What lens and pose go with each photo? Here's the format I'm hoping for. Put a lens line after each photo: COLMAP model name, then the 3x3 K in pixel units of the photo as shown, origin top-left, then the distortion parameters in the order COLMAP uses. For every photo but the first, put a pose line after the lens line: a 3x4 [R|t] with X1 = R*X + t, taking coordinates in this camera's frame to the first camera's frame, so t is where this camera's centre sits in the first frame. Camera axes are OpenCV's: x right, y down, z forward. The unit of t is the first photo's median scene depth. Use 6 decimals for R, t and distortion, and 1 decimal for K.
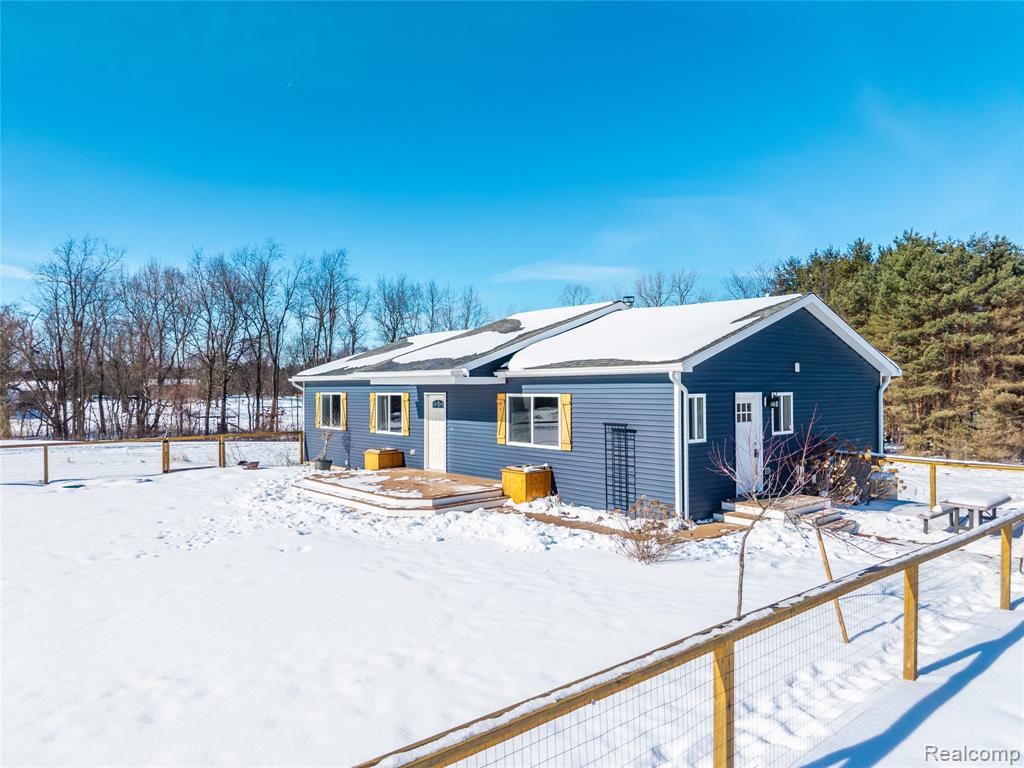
lens RADIAL K [[682.9, 0, 512.0], [0, 682.9, 384.0], [0, 0, 1]] dist [0.053117, -0.067303]
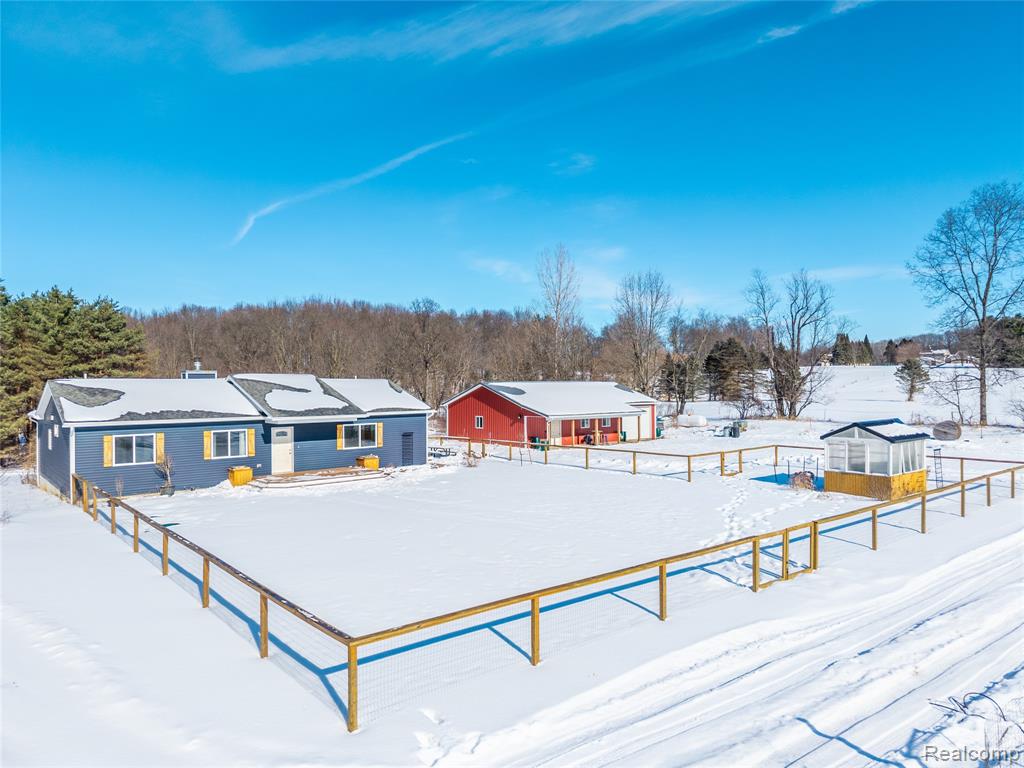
lens RADIAL K [[682.9, 0, 512.0], [0, 682.9, 384.0], [0, 0, 1]] dist [0.053117, -0.067303]
pose [[0.020738, 0.004391, 0.999775, -1.603105], [0.002955, 0.999986, -0.004454, -0.075636], [-0.999781, 0.003047, 0.020725, 0.349625]]
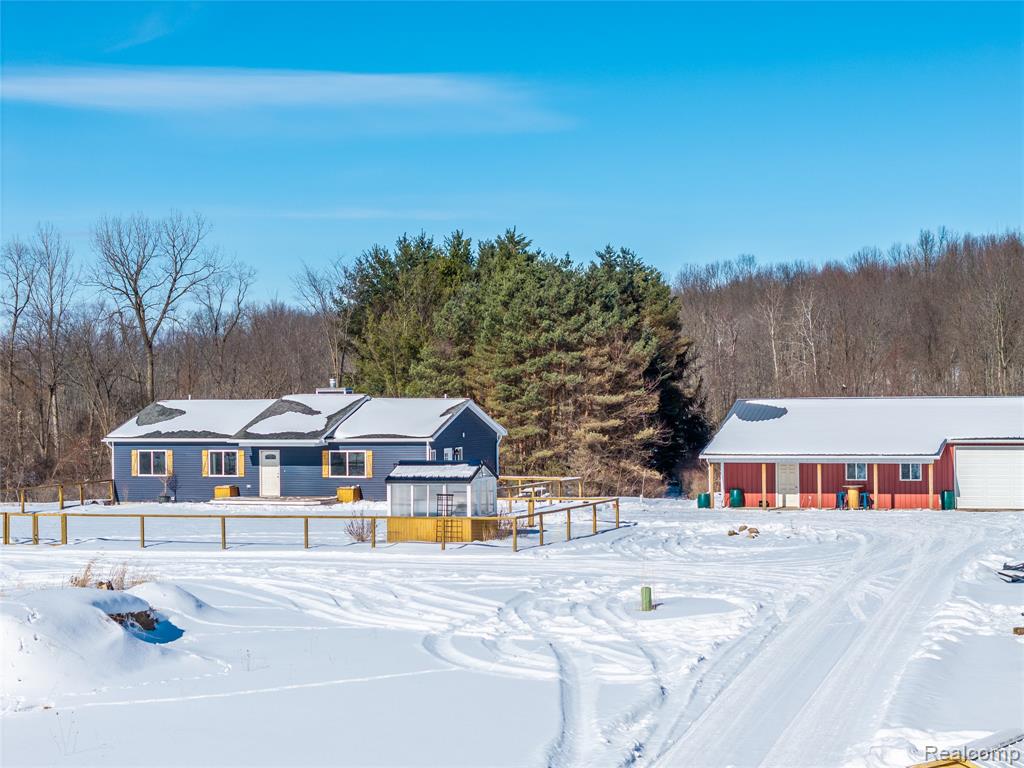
lens RADIAL K [[2056.7, 0, 512.0], [0, 2056.7, 384.0], [0, 0, 1]] dist [-0.068547, -0.303395]
pose [[0.867830, -0.006278, 0.496822, -1.877267], [0.004716, 0.999979, 0.004398, -0.151360], [-0.496839, -0.001474, 0.867842, -3.290246]]
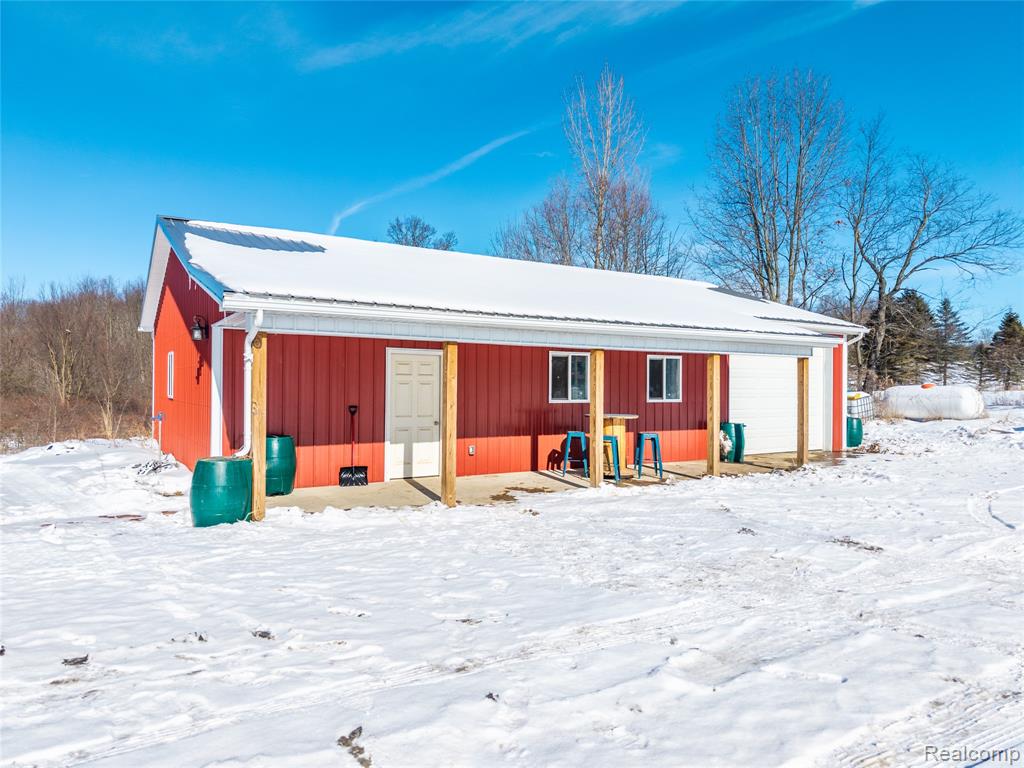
lens RADIAL K [[686.8, 0, 480.6], [0, 686.8, 382.3], [0, 0, 1]] dist [0.000461, -0.000225]
pose [[0.174732, 0.005895, 0.984598, 0.299940], [-0.012775, 0.999911, -0.003720, 0.060961], [-0.984533, -0.011928, 0.174792, 0.106318]]
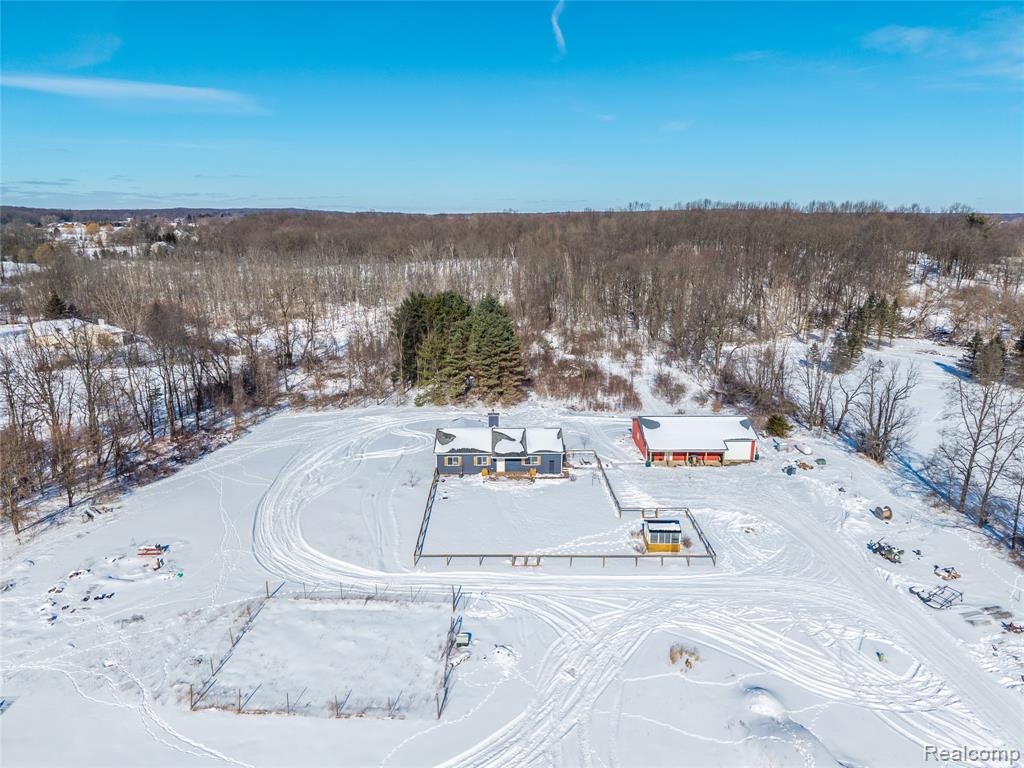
lens RADIAL K [[682.9, 0, 512.0], [0, 682.9, 384.0], [0, 0, 1]] dist [0.053117, -0.067303]
pose [[0.641411, -0.176453, 0.746630, -3.088736], [-0.013131, 0.970524, 0.240647, -1.420060], [-0.767085, -0.164158, 0.620188, -1.677866]]
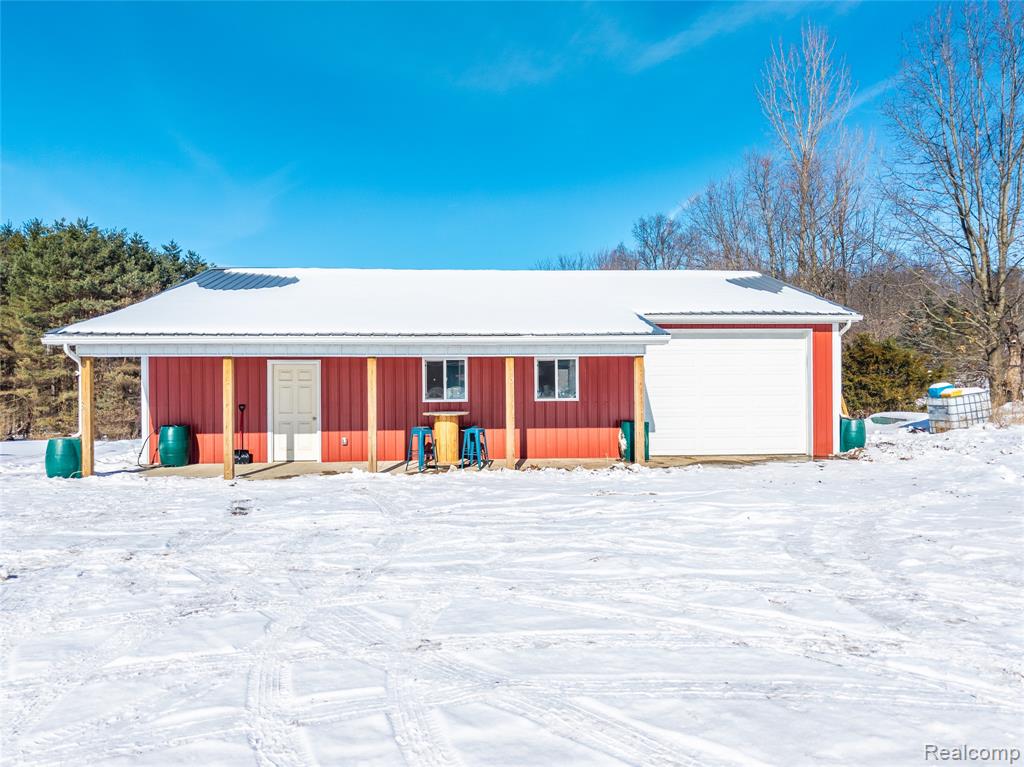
lens RADIAL K [[697.1, 0, 512.0], [0, 697.1, 383.5], [0, 0, 1]] dist [0.018582, 0.000139]
pose [[0.602426, -0.003131, 0.798169, 0.394474], [0.002729, 0.999995, 0.001863, 0.055925], [-0.798170, 0.001055, 0.602431, -0.357094]]
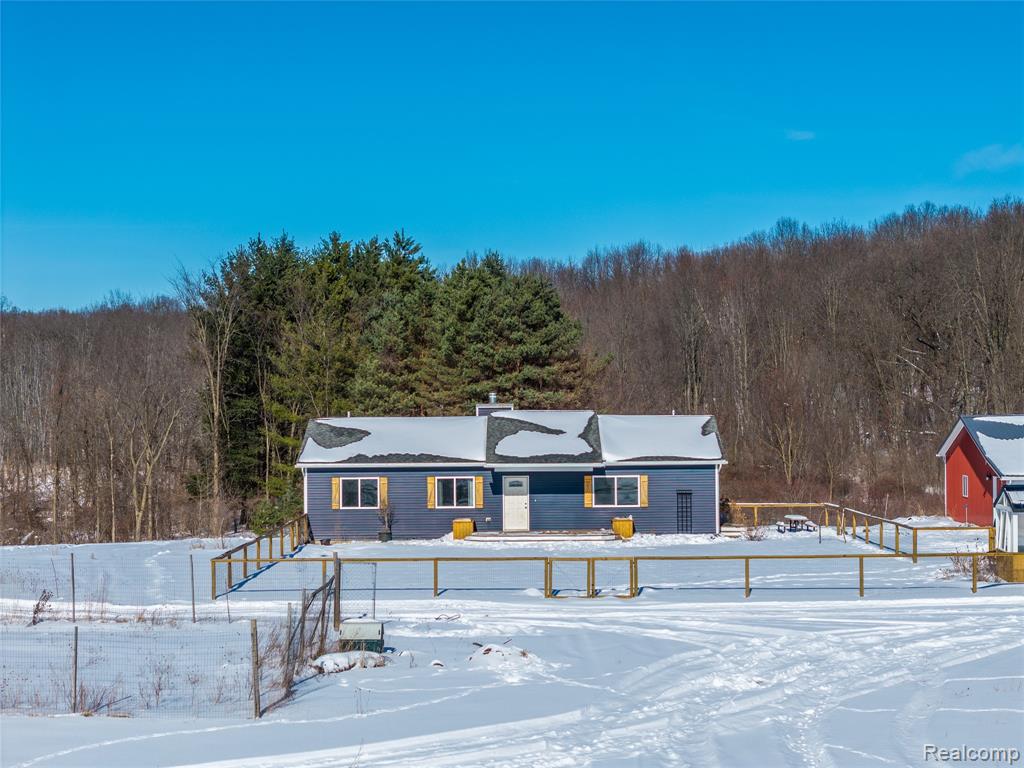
lens RADIAL K [[2056.7, 0, 512.0], [0, 2056.7, 384.0], [0, 0, 1]] dist [-0.068547, -0.303395]
pose [[0.664388, 0.003524, 0.747379, -2.957529], [0.001957, 0.999977, -0.006454, -0.135152], [-0.747385, 0.005751, 0.664366, -1.644575]]
